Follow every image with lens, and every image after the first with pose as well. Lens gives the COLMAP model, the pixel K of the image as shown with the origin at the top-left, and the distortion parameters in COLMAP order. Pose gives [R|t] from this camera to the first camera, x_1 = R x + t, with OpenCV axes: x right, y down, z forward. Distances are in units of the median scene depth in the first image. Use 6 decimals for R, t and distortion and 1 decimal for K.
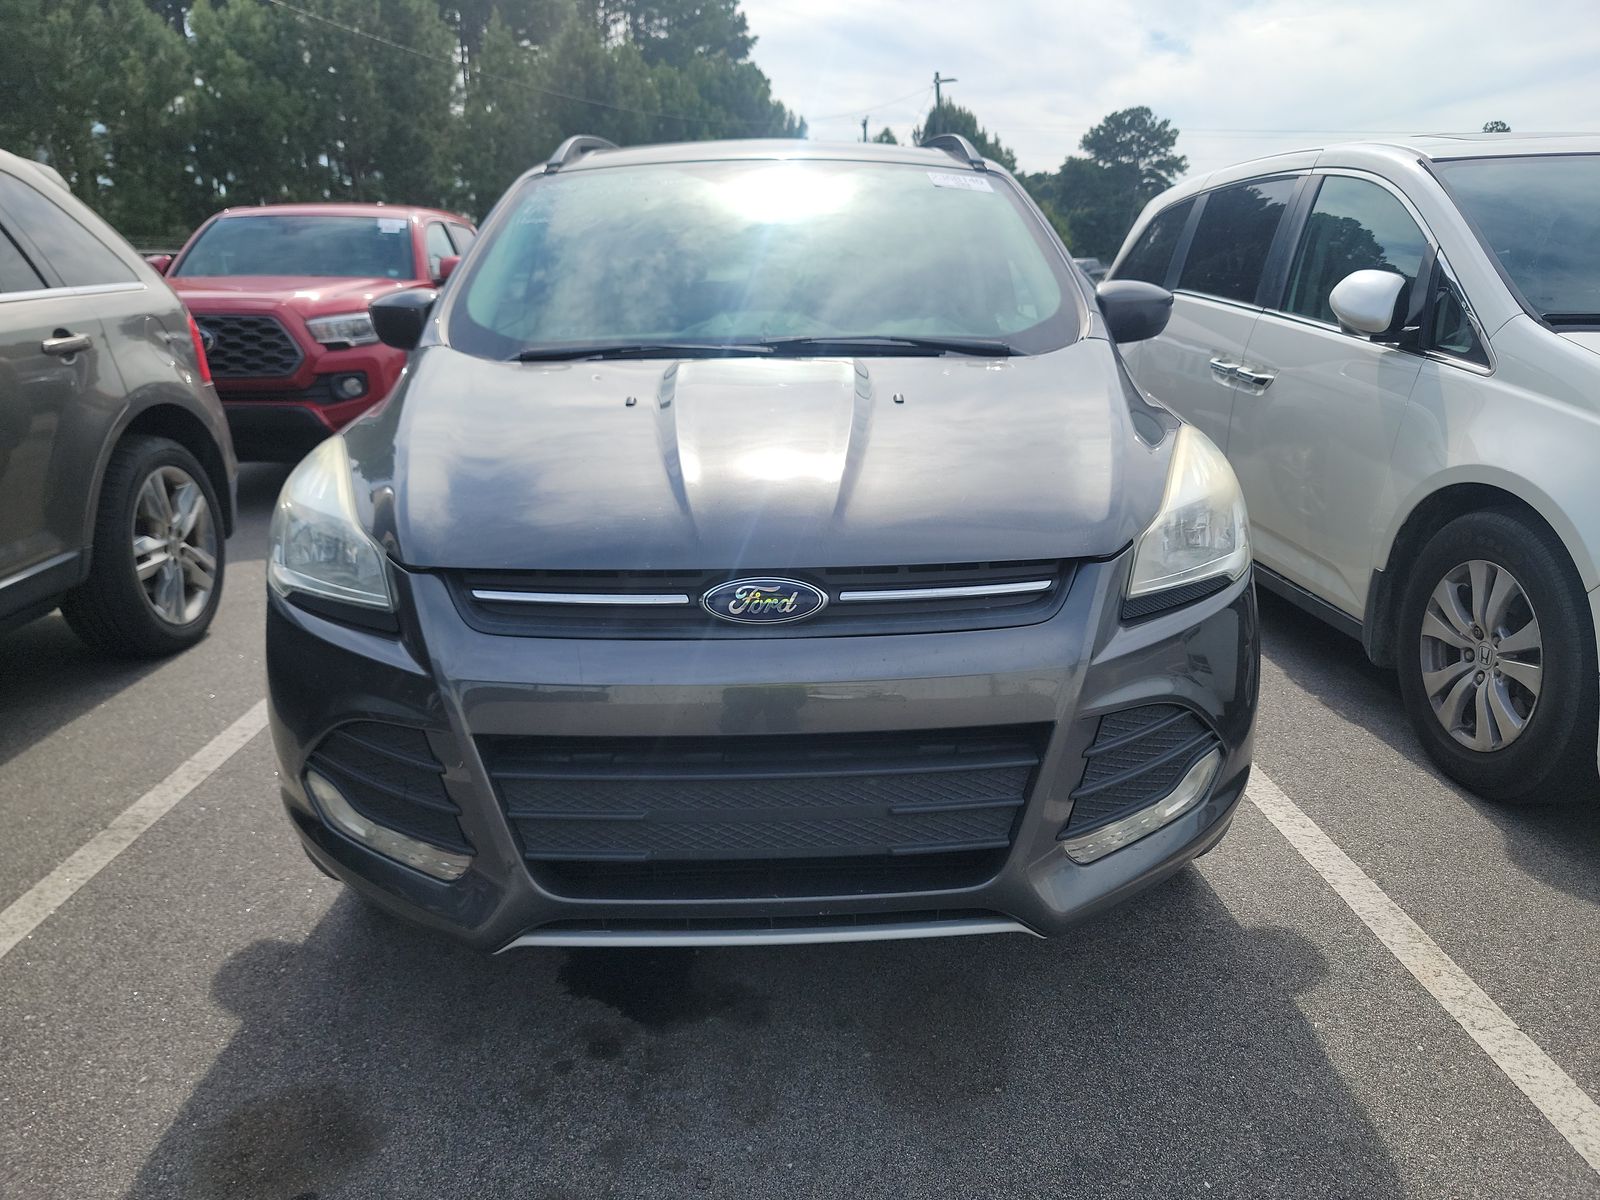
lens RADIAL K [[1130.3, 0, 800.1], [0, 1130.3, 605.8], [0, 0, 1]] dist [0.045147, -0.037961]
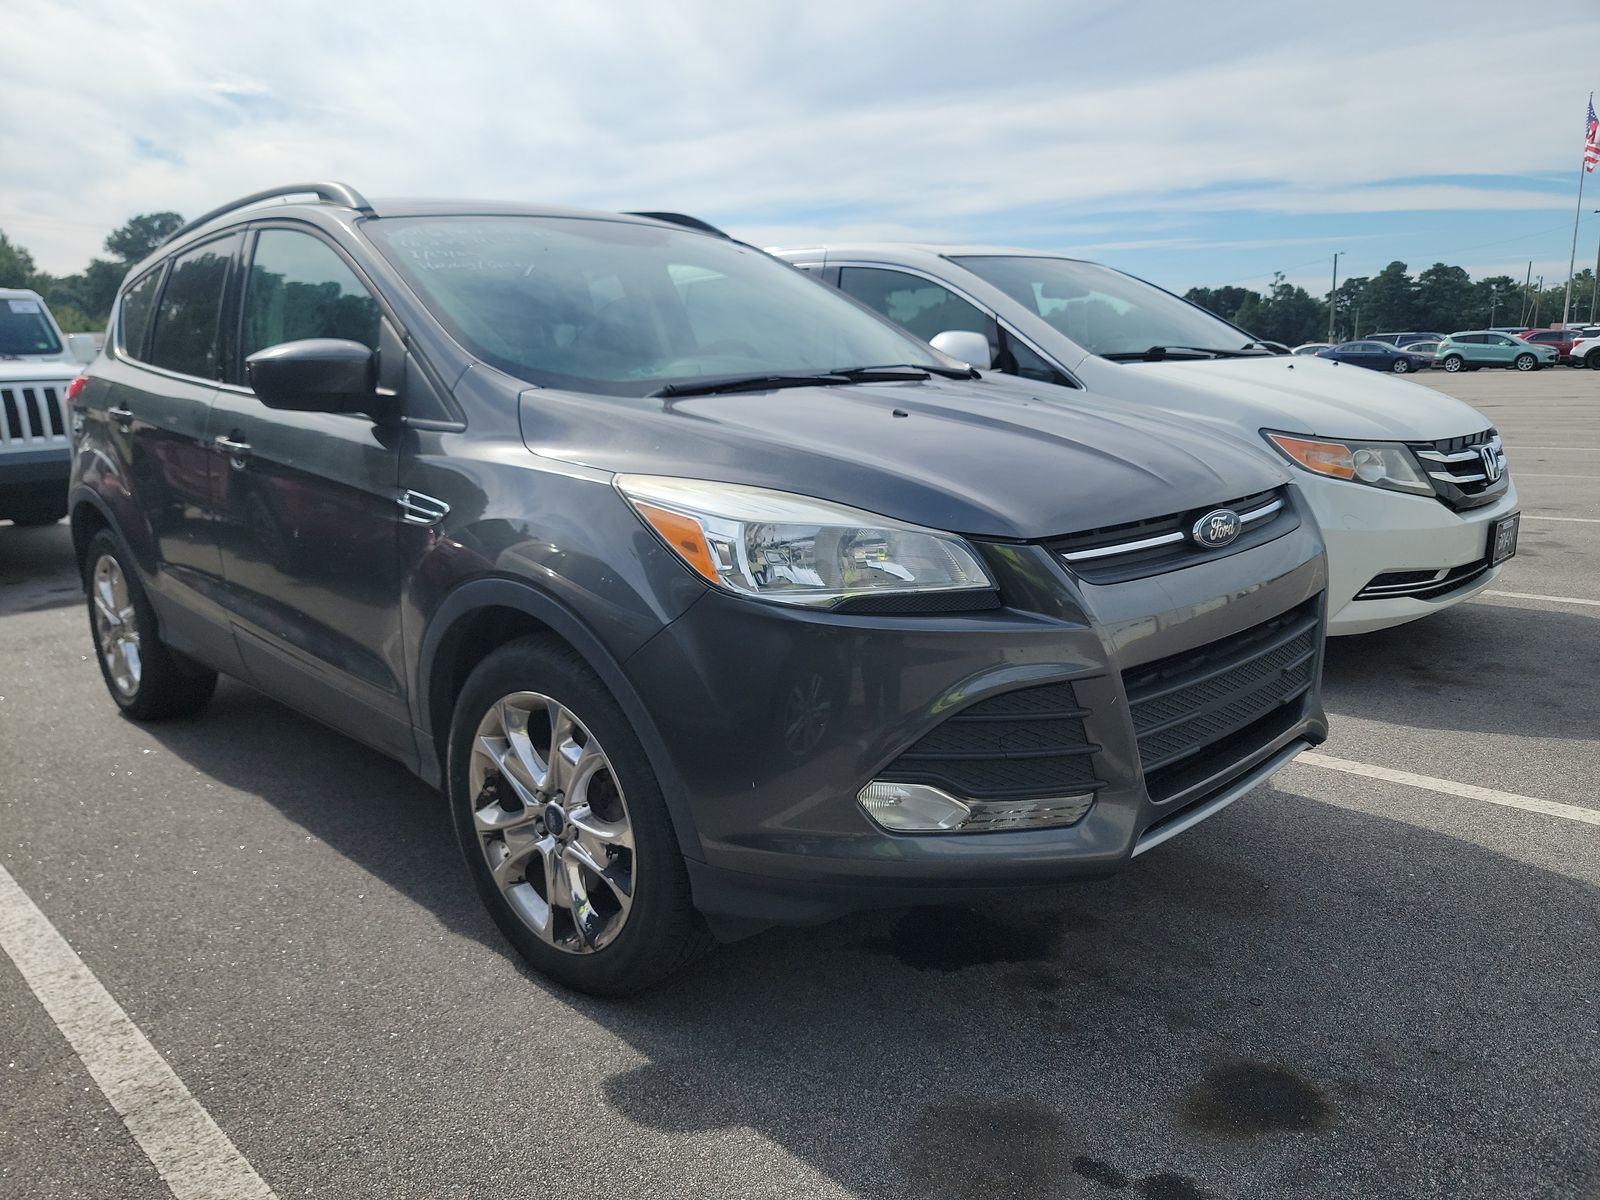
lens RADIAL K [[1130.3, 0, 800.1], [0, 1130.3, 593.1], [0, 0, 1]] dist [0.045147, -0.037961]
pose [[0.734215, -0.151055, 0.661899, -1.041789], [0.217230, 0.975950, -0.018237, -0.010166], [-0.643226, 0.157174, 0.749371, 0.277032]]
